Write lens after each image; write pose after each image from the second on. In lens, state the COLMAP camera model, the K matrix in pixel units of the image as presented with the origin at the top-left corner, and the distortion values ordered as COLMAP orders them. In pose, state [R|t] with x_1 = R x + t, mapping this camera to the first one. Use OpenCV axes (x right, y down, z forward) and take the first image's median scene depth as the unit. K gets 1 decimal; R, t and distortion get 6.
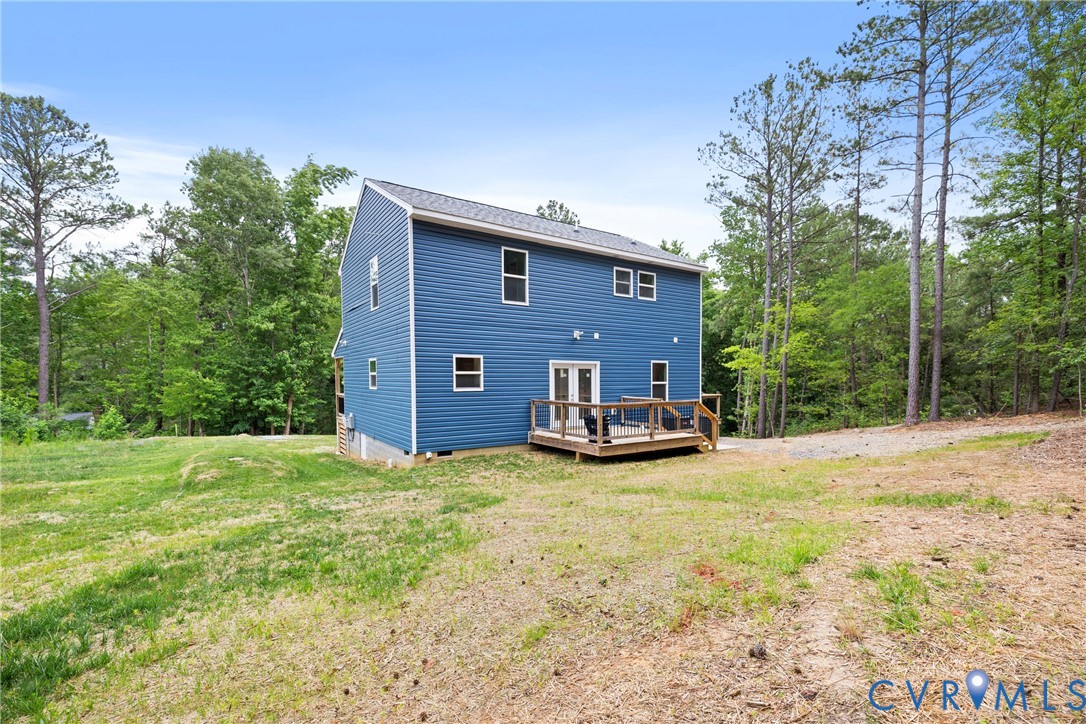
lens RADIAL K [[466.7, 0, 541.9], [0, 466.7, 395.6], [0, 0, 1]] dist [0.001678, 0.000273]
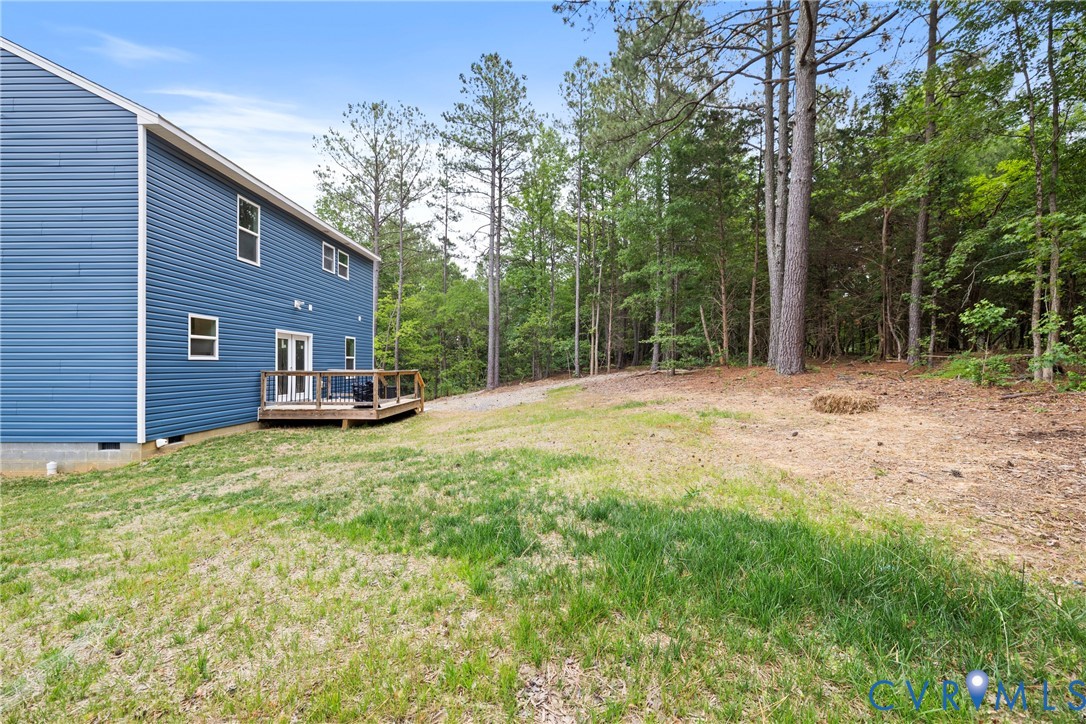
lens RADIAL K [[456.4, 0, 541.9], [0, 456.4, 364.9], [0, 0, 1]] dist [-0.000779, -0.000254]
pose [[0.575948, 0.002941, 0.817481, -0.435904], [0.026021, 0.999421, -0.021929, 0.030002], [-0.817072, 0.033902, 0.575538, 0.055772]]
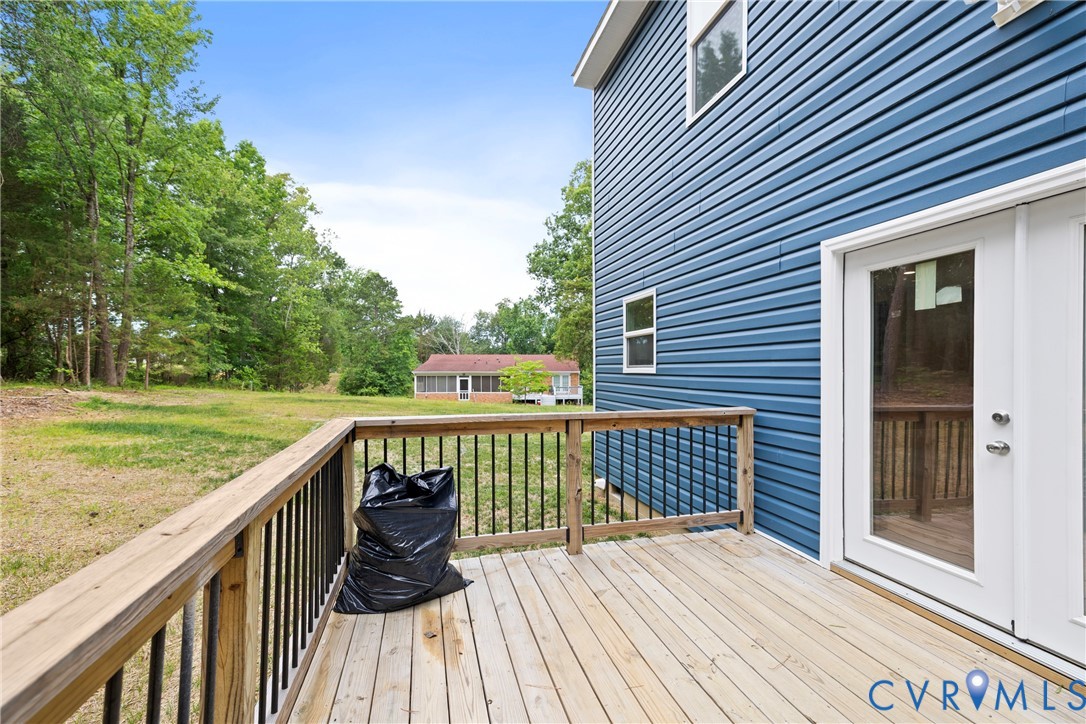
lens RADIAL K [[456.4, 0, 541.9], [0, 456.4, 364.9], [0, 0, 1]] dist [-0.000779, -0.000254]
pose [[-0.374914, 0.001023, -0.927059, 0.269433], [-0.027754, 0.999539, 0.012327, -0.019041], [0.926644, 0.030351, -0.374713, 1.004741]]
